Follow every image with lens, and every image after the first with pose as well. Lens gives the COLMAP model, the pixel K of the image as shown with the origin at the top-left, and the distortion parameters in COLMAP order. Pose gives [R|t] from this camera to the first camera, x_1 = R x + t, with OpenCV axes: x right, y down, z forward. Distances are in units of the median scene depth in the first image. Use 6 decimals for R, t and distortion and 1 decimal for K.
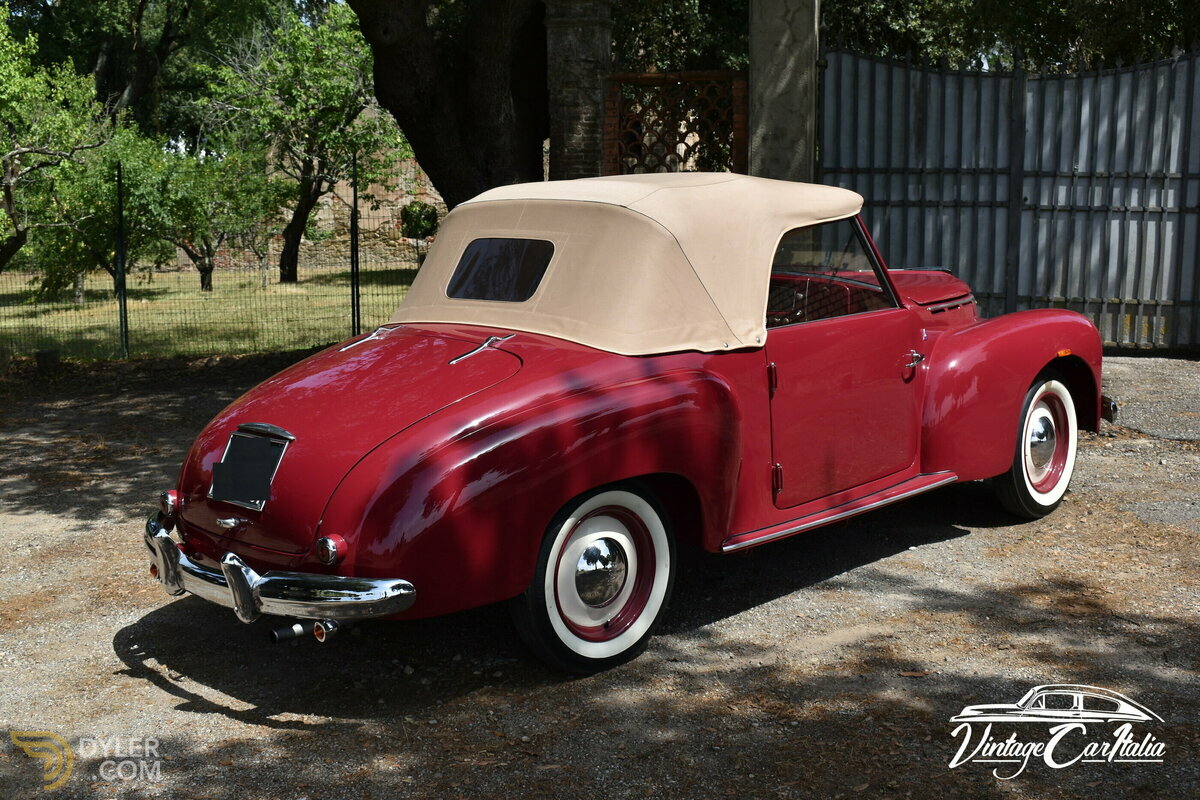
lens RADIAL K [[1553.1, 0, 599.5], [0, 1553.1, 398.6], [0, 0, 1]] dist [-0.042467, 0.000000]
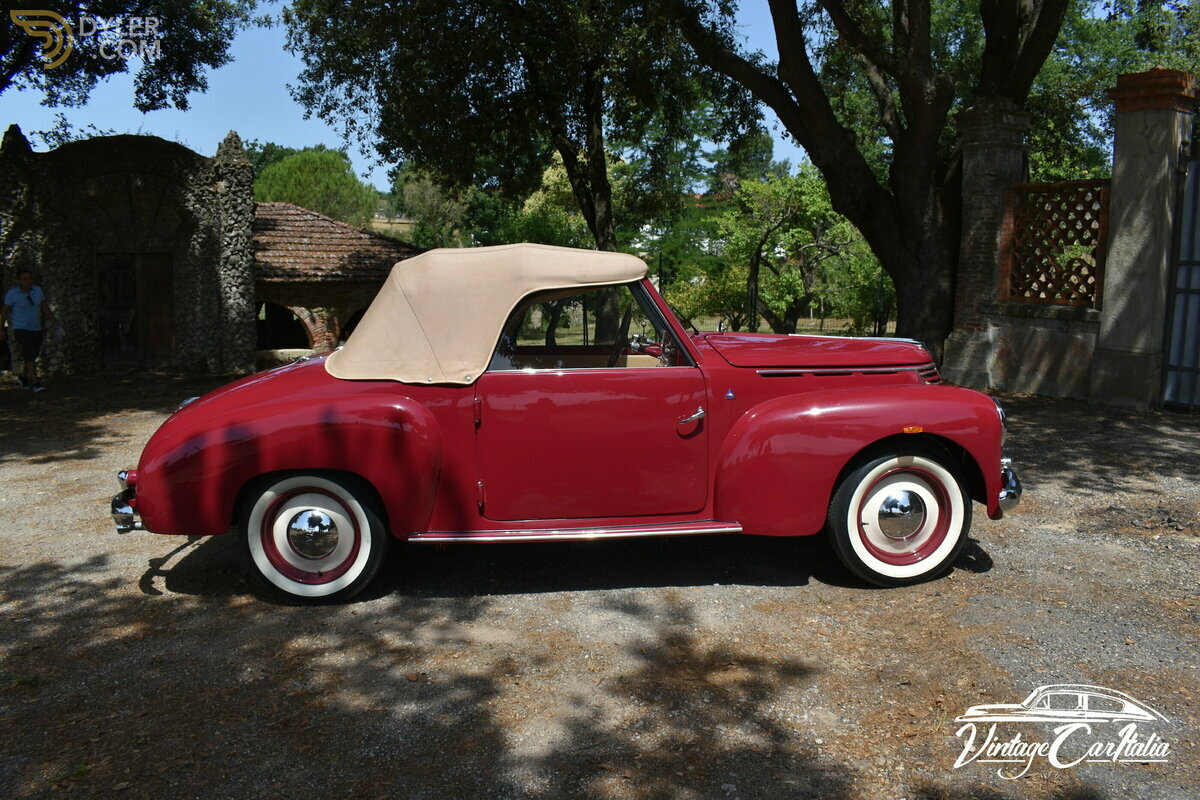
lens RADIAL K [[931.6, 0, 600.0], [0, 931.6, 396.4], [0, 0, 1]] dist [-0.065314, -0.008618]
pose [[0.751728, 0.110731, -0.650110, 0.361701], [-0.112217, 0.992904, 0.039360, -0.035062], [0.649856, 0.043365, 0.758820, 0.281669]]
